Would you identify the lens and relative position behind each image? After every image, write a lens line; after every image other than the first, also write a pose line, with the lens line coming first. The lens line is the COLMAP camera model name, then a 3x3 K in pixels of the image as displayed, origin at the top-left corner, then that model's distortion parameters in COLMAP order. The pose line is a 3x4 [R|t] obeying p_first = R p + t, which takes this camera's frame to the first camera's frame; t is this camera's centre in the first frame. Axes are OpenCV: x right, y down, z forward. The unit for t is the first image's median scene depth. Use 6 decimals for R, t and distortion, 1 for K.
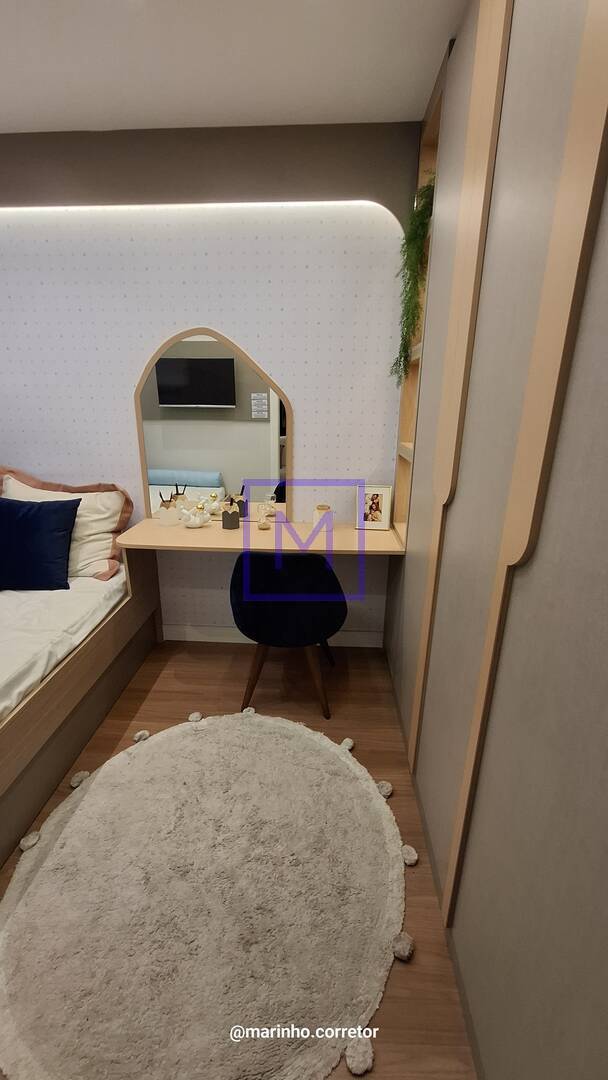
lens RADIAL K [[426.7, 0, 303.8], [0, 426.7, 544.6], [0, 0, 1]] dist [-0.003513, 0.000781]
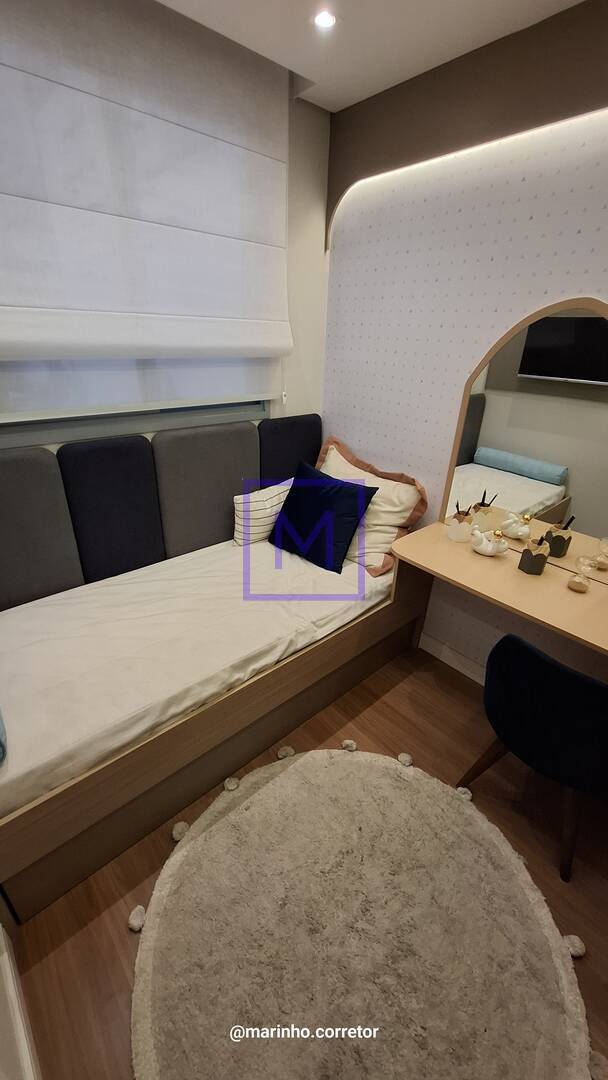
lens RADIAL K [[426.7, 0, 303.8], [0, 426.7, 544.6], [0, 0, 1]] dist [-0.003513, 0.000781]
pose [[0.702252, 0.332359, -0.629586, 0.012550], [-0.252712, 0.943124, 0.215996, -0.167225], [0.665566, 0.007420, 0.746302, 0.180255]]
